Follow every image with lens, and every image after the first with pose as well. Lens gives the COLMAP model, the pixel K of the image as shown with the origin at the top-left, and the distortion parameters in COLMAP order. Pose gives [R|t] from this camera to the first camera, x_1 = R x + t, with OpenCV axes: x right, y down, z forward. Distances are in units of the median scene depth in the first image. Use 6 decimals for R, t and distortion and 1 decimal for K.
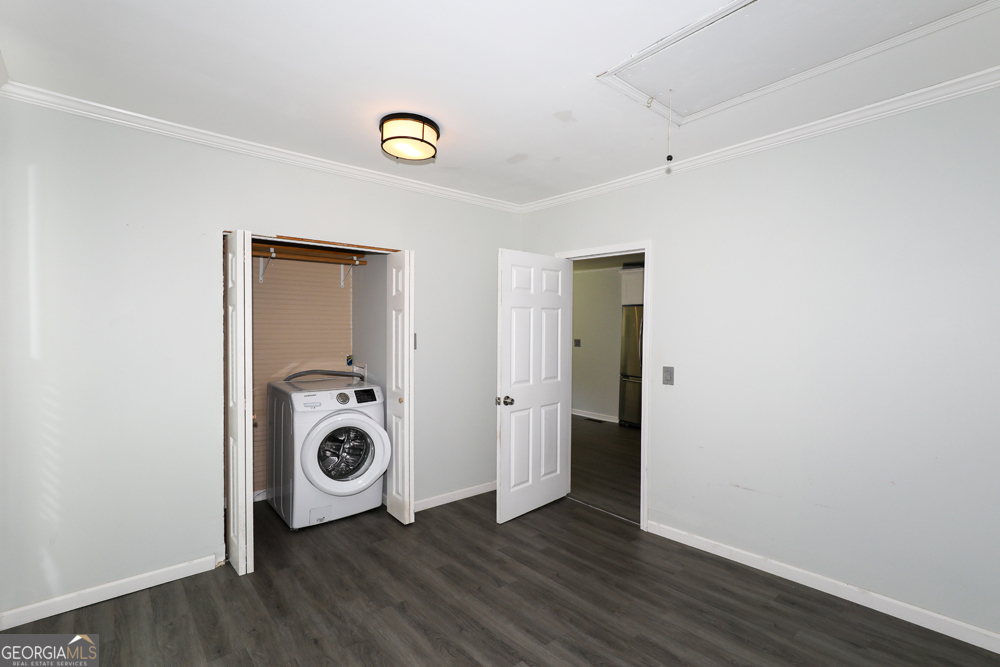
lens RADIAL K [[456.4, 0, 506.1], [0, 456.4, 327.5], [0, 0, 1]] dist [-0.013037, 0.004757]
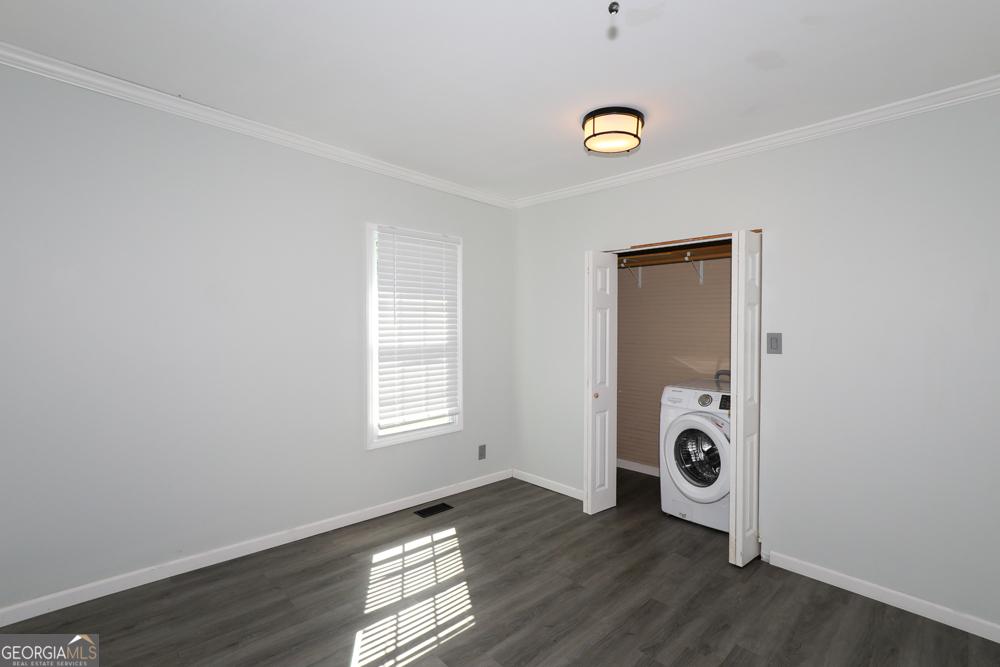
lens RADIAL K [[456.4, 0, 508.8], [0, 456.4, 325.5], [0, 0, 1]] dist [-0.013037, 0.004757]
pose [[0.091139, 0.003498, -0.995832, 0.758393], [-0.006919, 0.999972, 0.002879, -0.000768], [0.995814, 0.006627, 0.091161, 0.693840]]
